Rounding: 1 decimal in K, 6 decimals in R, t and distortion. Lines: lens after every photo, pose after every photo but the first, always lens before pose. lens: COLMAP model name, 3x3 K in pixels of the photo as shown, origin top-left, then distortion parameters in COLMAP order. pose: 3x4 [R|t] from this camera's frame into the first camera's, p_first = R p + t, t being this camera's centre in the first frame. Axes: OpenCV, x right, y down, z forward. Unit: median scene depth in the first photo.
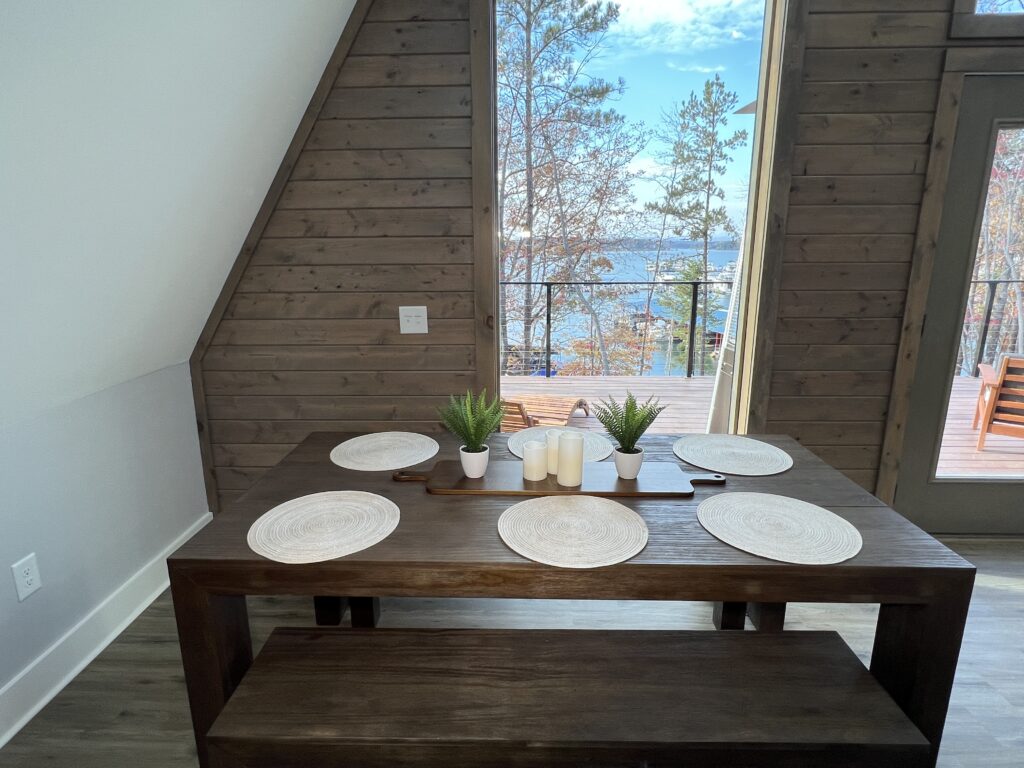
lens RADIAL K [[549.0, 0, 509.9], [0, 549.0, 382.8], [0, 0, 1]] dist [-0.004914, -0.000946]
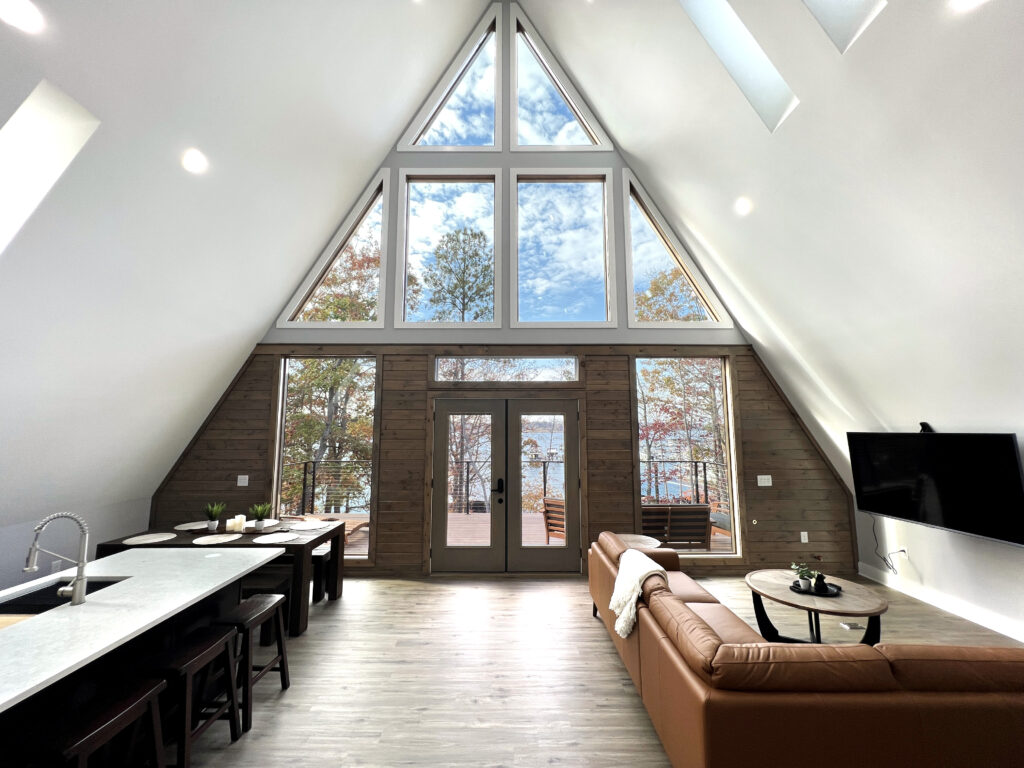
lens RADIAL K [[409.4, 0, 512.6], [0, 409.4, 384.5], [0, 0, 1]] dist [0.000992, 0.000126]
pose [[0.999509, 0.009324, 0.029910, 1.066378], [0.001457, 0.939819, -0.341670, 0.126096], [-0.031296, 0.341546, 0.939344, -1.055019]]
